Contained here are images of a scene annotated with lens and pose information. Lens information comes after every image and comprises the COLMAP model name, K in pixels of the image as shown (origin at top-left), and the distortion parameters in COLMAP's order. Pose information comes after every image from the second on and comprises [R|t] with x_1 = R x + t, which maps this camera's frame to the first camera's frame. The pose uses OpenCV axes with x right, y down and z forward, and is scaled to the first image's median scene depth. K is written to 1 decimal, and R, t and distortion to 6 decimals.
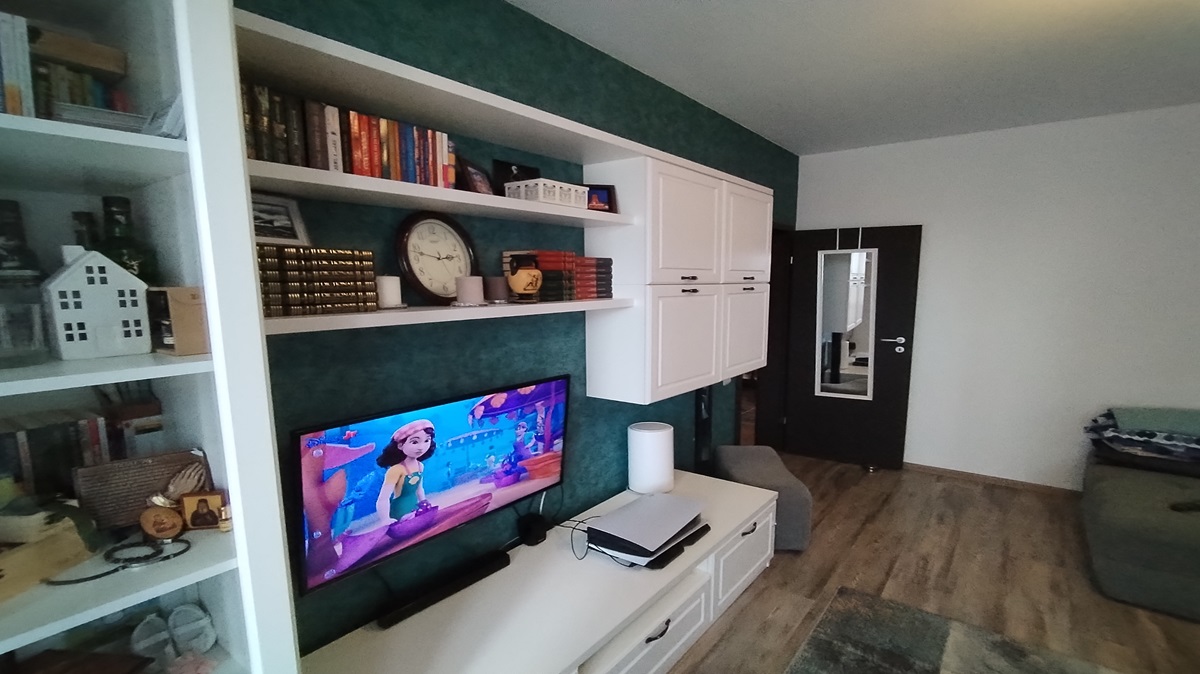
lens RADIAL K [[570.4, 0, 602.3], [0, 570.4, 382.4], [0, 0, 1]] dist [-0.000645, 0.000425]
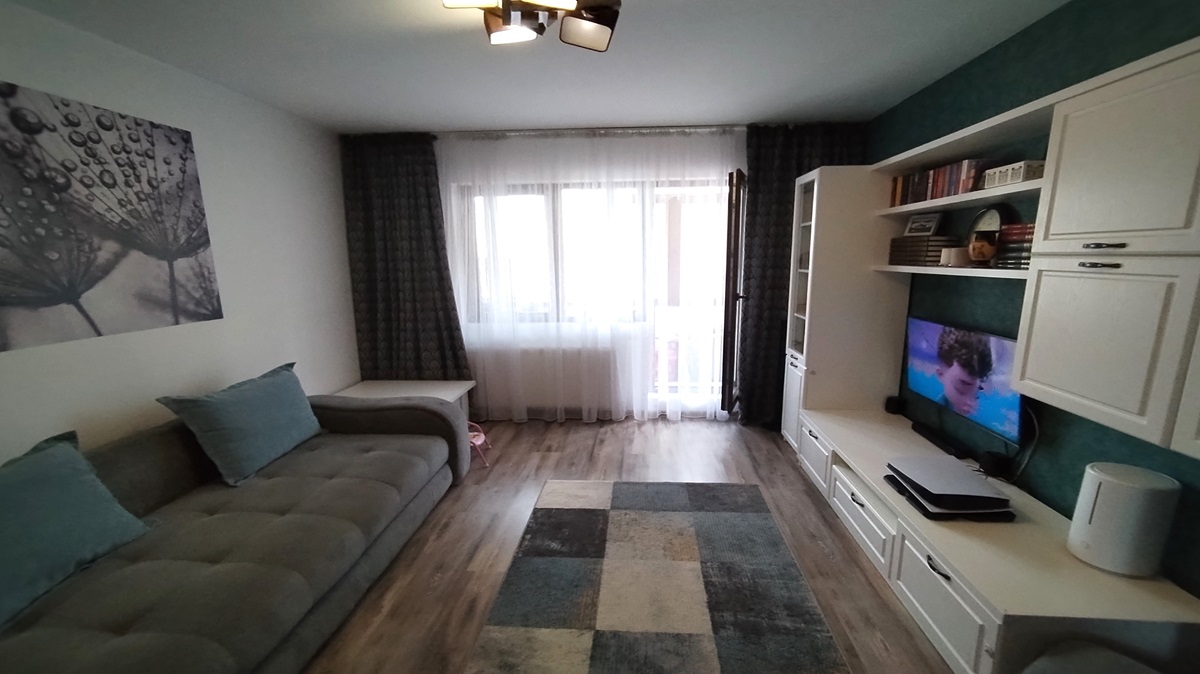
lens RADIAL K [[570.4, 0, 602.3], [0, 570.4, 382.4], [0, 0, 1]] dist [-0.000645, 0.000425]
pose [[-0.838205, 0.131664, -0.529224, 1.215710], [-0.082830, 0.928425, 0.362169, -0.271201], [0.539029, 0.347407, -0.767304, 1.487106]]
